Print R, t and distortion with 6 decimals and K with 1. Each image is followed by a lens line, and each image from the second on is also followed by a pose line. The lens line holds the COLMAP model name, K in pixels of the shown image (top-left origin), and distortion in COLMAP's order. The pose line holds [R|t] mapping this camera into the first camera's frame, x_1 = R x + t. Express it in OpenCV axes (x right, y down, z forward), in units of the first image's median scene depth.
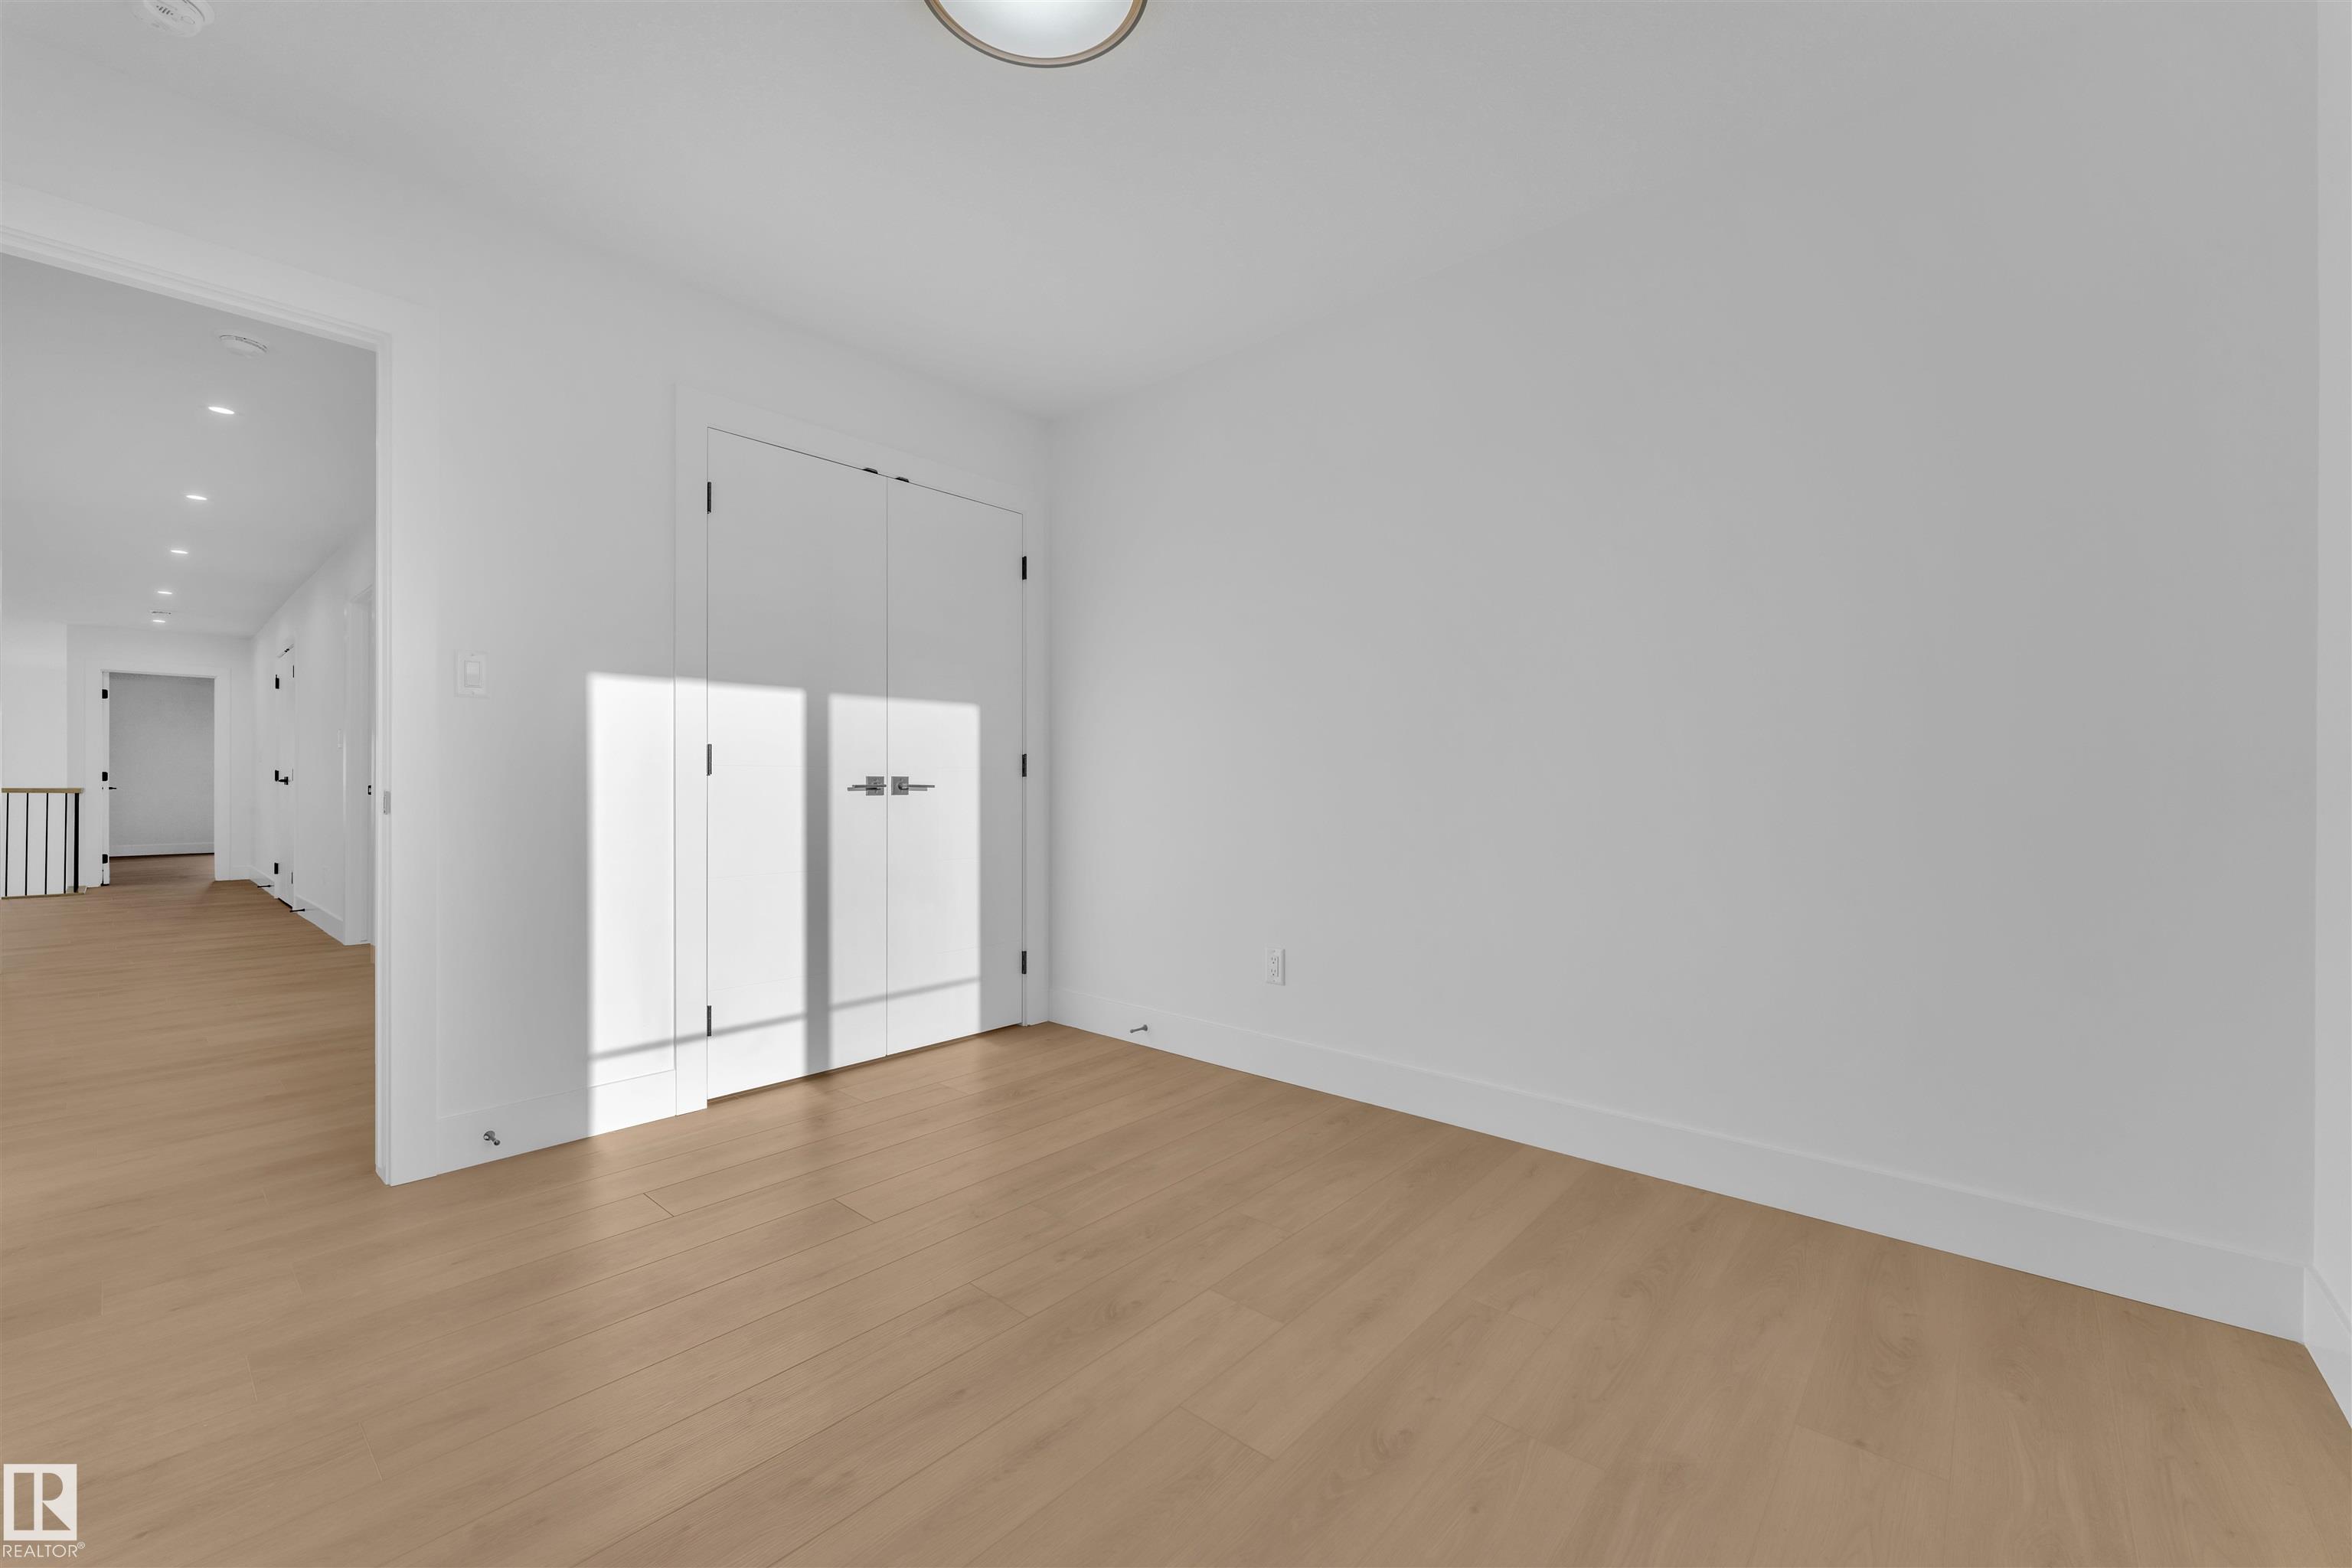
lens RADIAL K [[940.3, 0, 1173.1], [0, 940.3, 785.1], [0, 0, 1]] dist [0.001996, 0.000127]
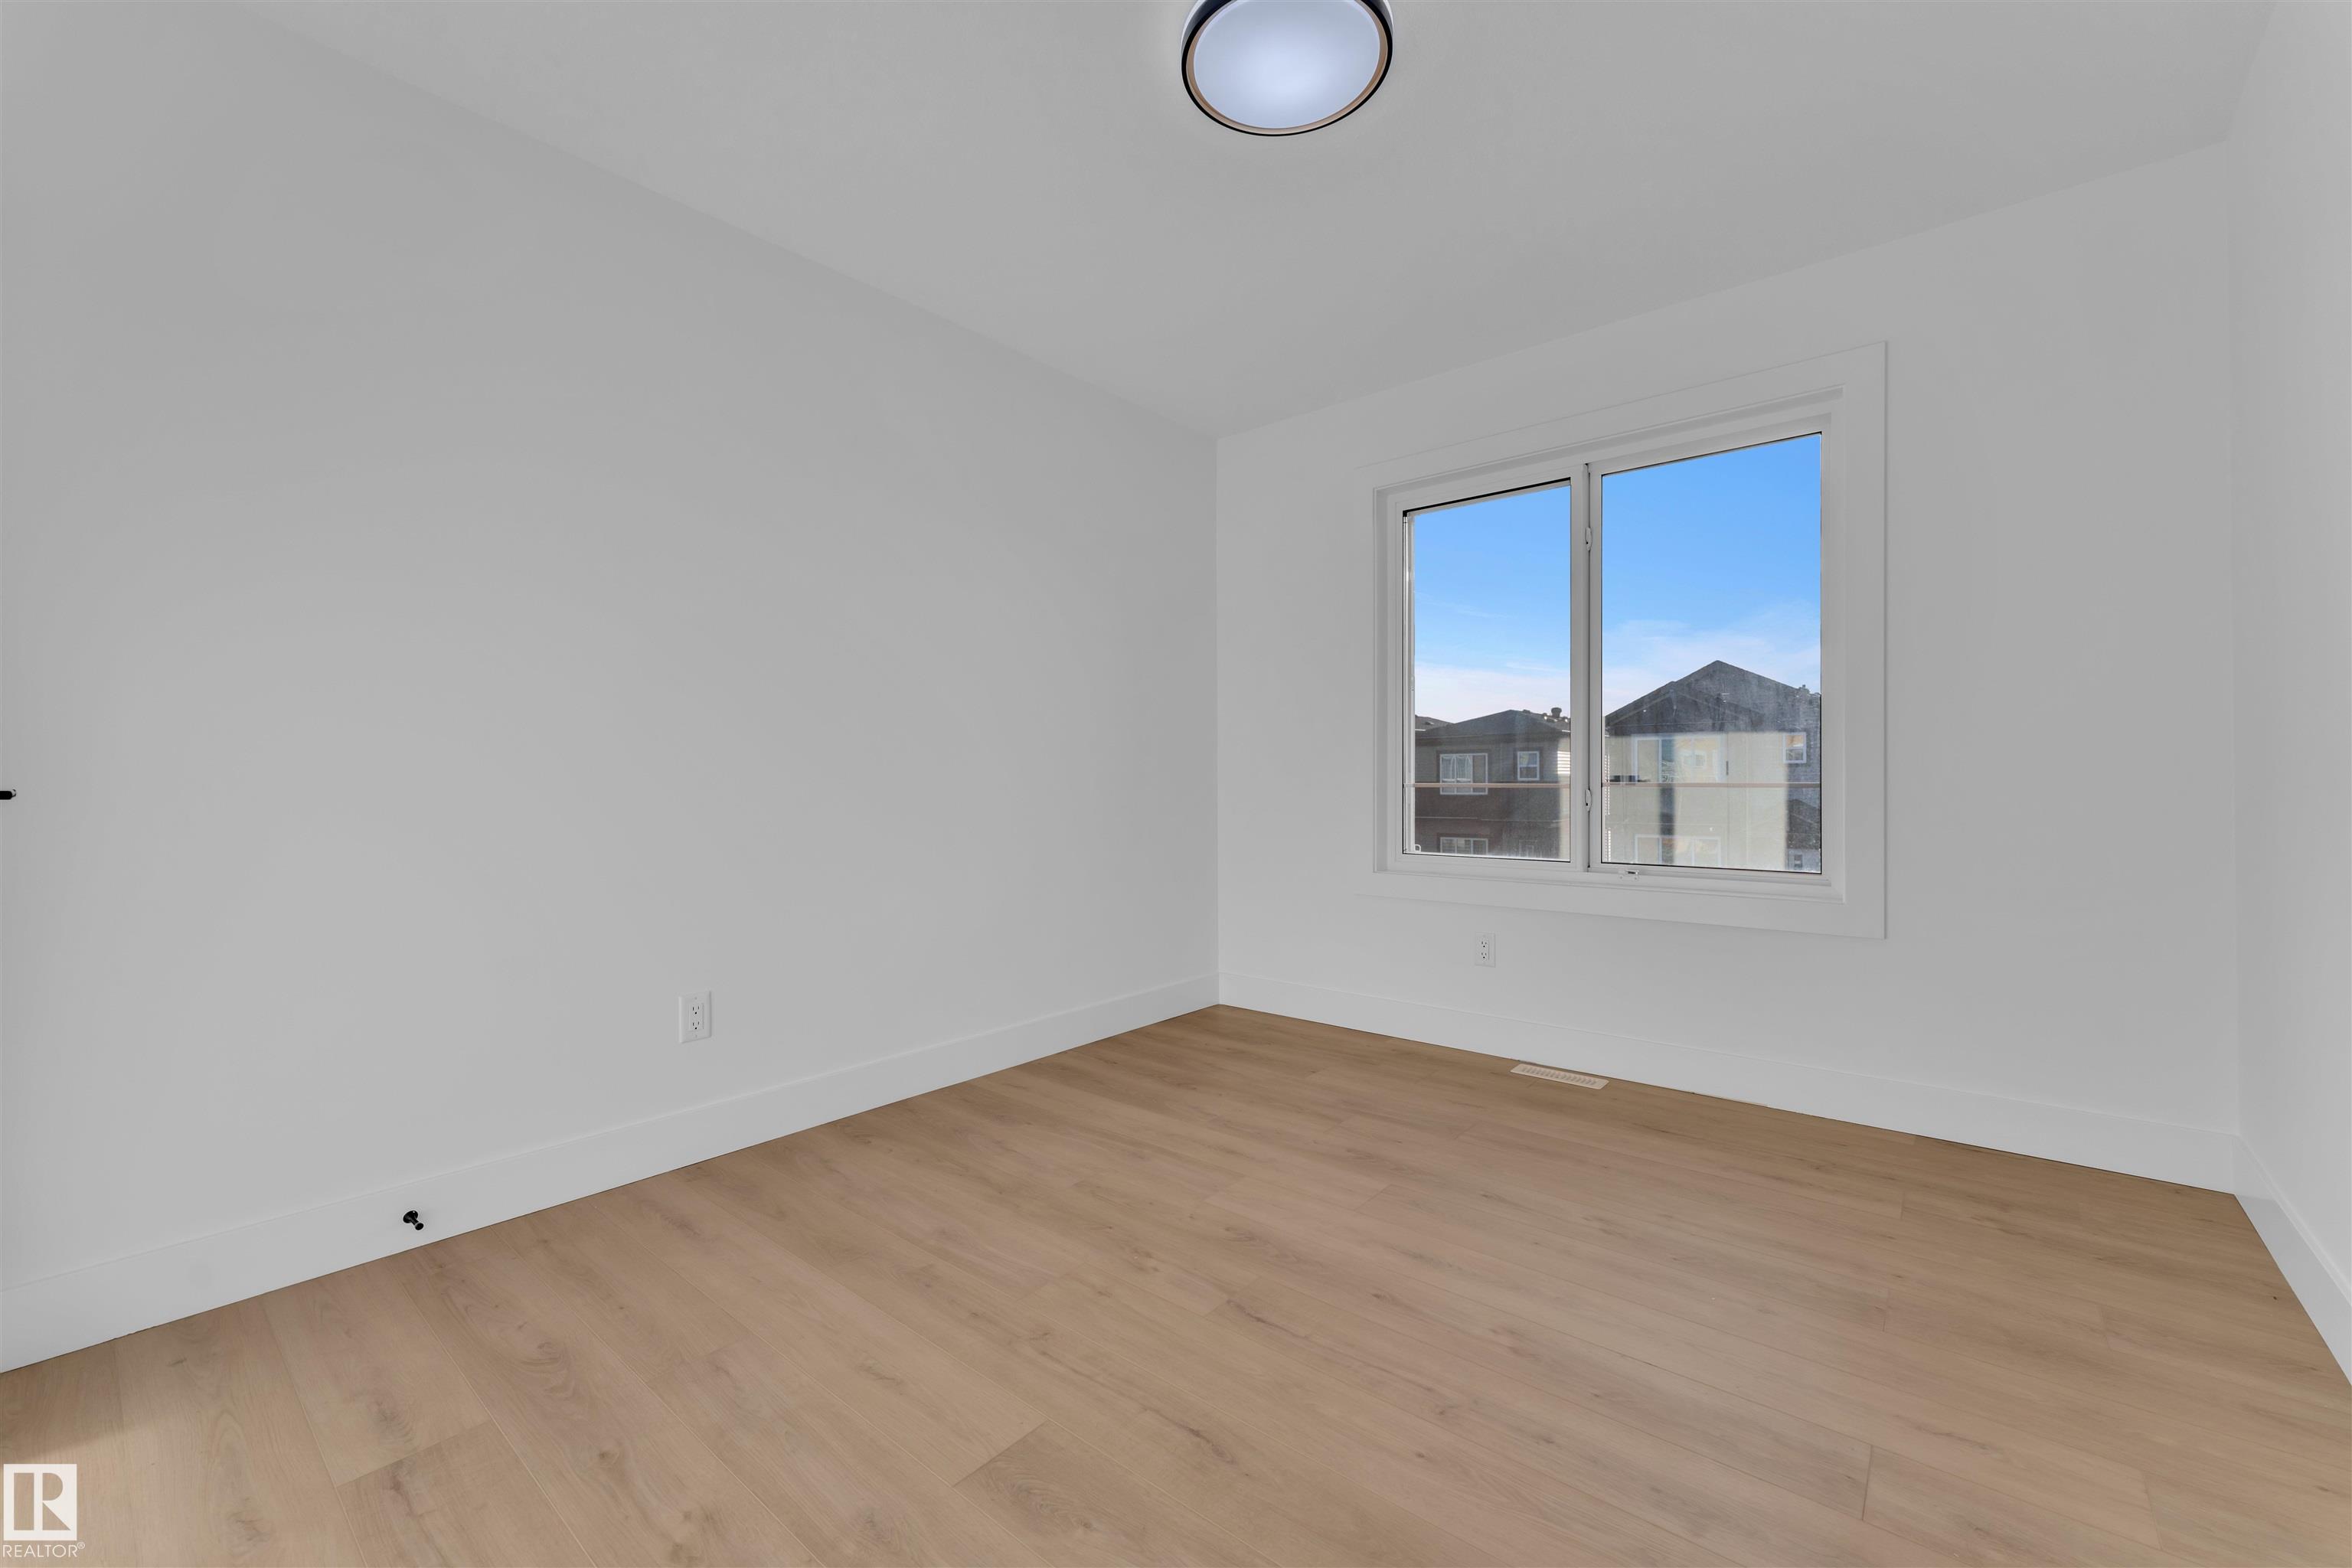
lens RADIAL K [[940.3, 0, 1173.1], [0, 940.3, 785.1], [0, 0, 1]] dist [0.001996, 0.000127]
pose [[-0.026640, -0.005701, 0.999629, -1.086557], [0.005076, 0.999970, 0.005838, -0.002711], [-0.999632, 0.005229, -0.026610, 1.000480]]
